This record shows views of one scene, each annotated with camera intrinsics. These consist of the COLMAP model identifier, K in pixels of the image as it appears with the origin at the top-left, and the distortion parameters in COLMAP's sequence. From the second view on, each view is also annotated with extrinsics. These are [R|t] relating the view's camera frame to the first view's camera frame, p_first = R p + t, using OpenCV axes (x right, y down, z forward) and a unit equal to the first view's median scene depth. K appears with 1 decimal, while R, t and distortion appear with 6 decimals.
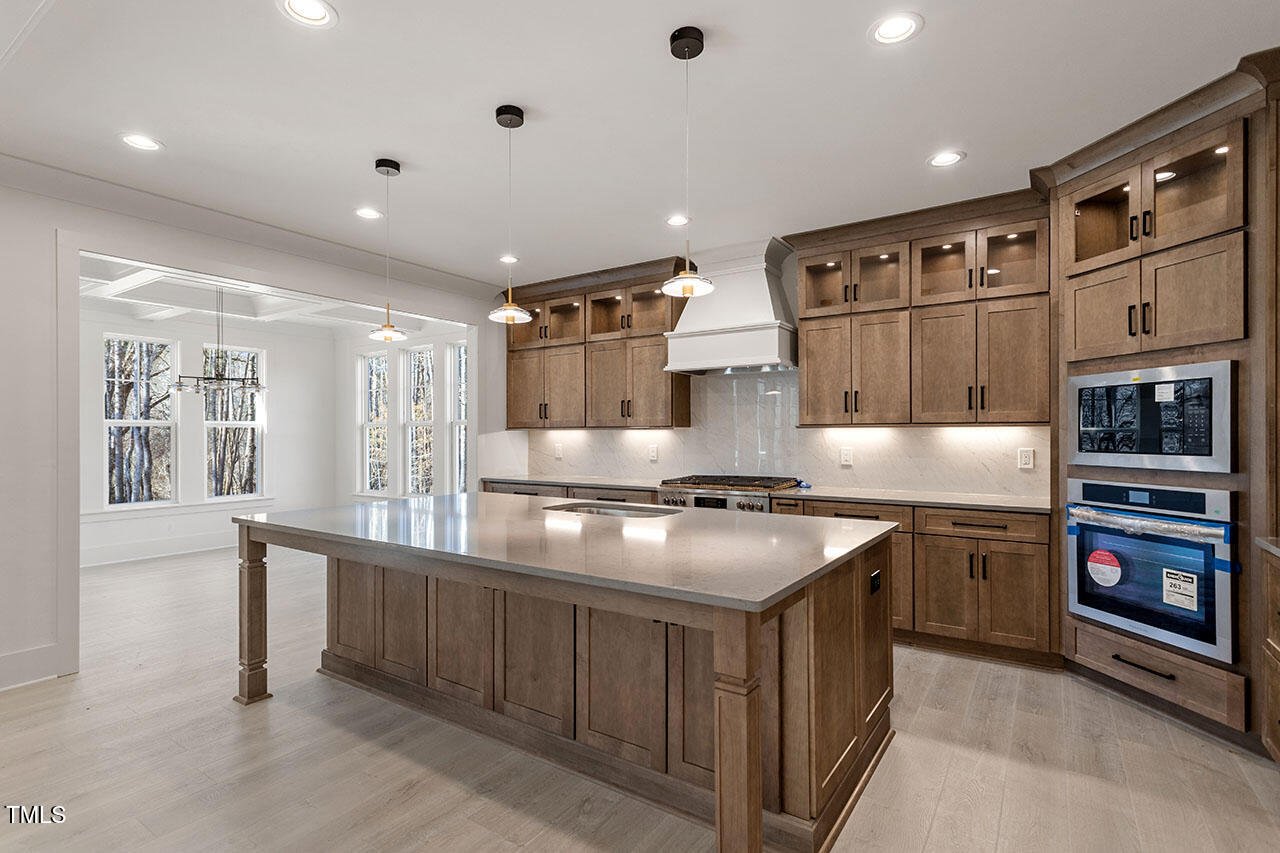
lens RADIAL K [[622.5, 0, 642.9], [0, 622.5, 430.9], [0, 0, 1]] dist [0.011862, 0.000438]
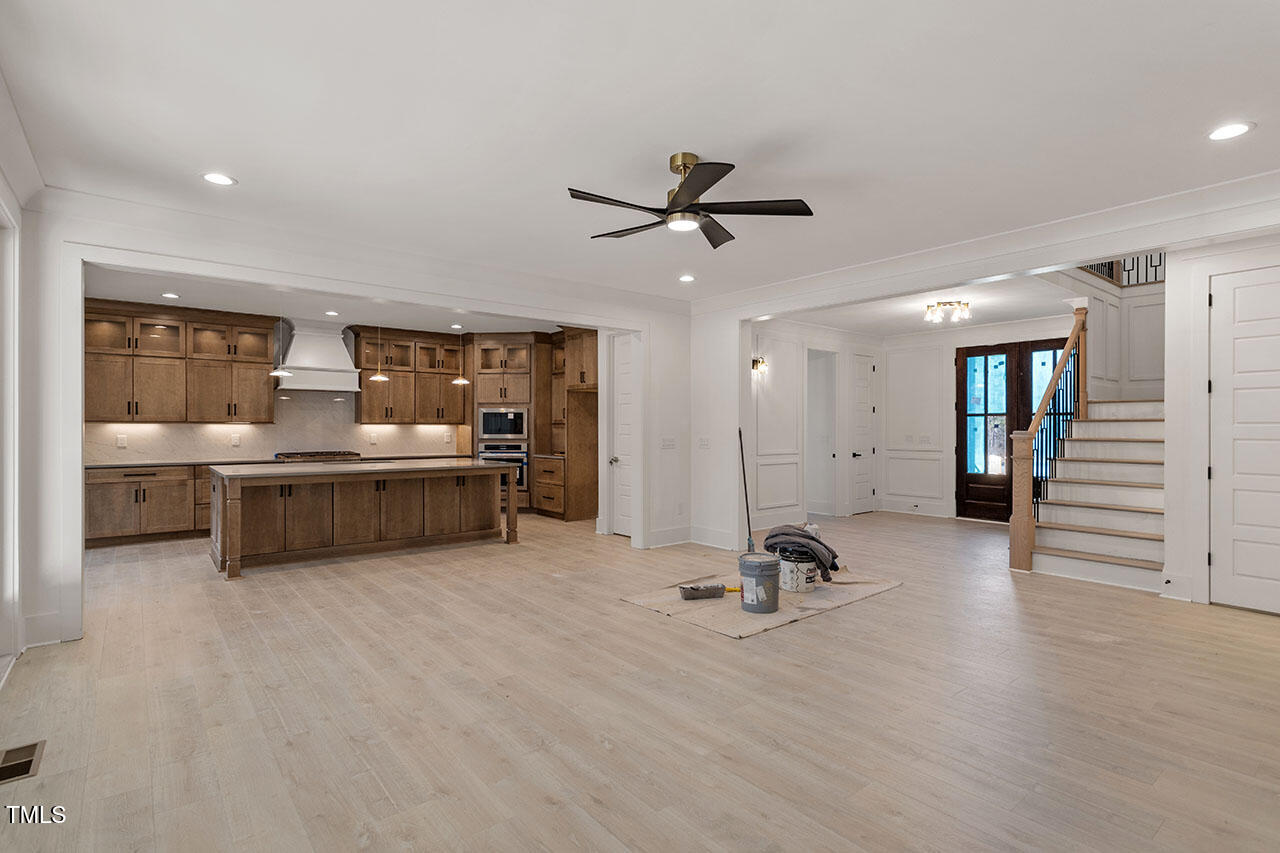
lens RADIAL K [[623.8, 0, 636.9], [0, 623.8, 431.3], [0, 0, 1]] dist [0.001905, -0.000214]
pose [[0.301394, -0.002057, 0.953498, -1.452640], [-0.007349, 0.999963, 0.004480, 0.001661], [-0.953471, -0.008358, 0.301368, -0.441676]]
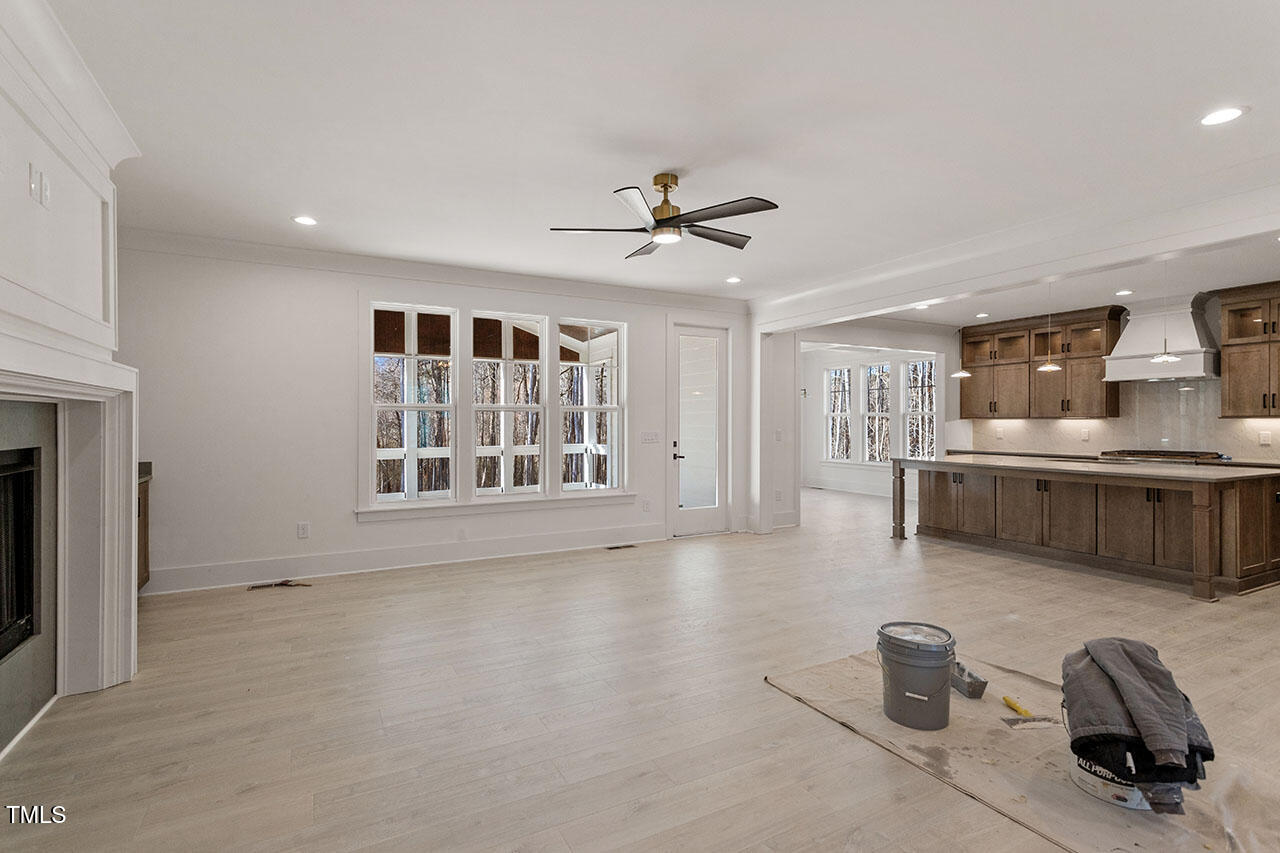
lens RADIAL K [[608.7, 0, 640.0], [0, 608.7, 426.5], [0, 0, 1]] dist [0.008687, -0.000113]
pose [[0.882705, 0.006264, -0.469887, -0.311293], [-0.000034, 0.999912, 0.013267, -0.004989], [0.469928, -0.011695, 0.882627, -1.030899]]
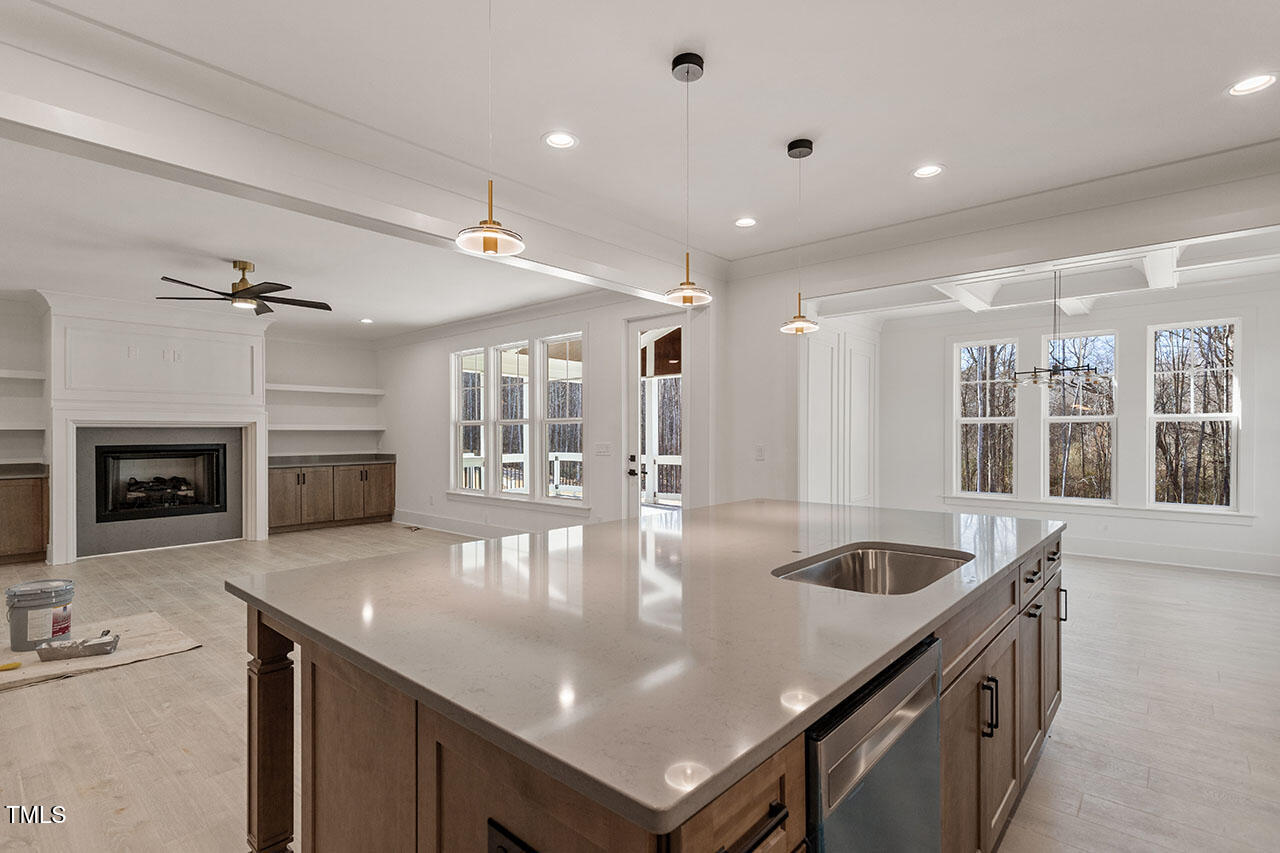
lens RADIAL K [[615.6, 0, 637.9], [0, 615.6, 432.2], [0, 0, 1]] dist [0.009582, 0.000655]
pose [[-0.138349, 0.001632, -0.990382, 0.436866], [0.009023, 0.999959, 0.000387, 0.003118], [0.990342, -0.008883, -0.138359, 0.688730]]
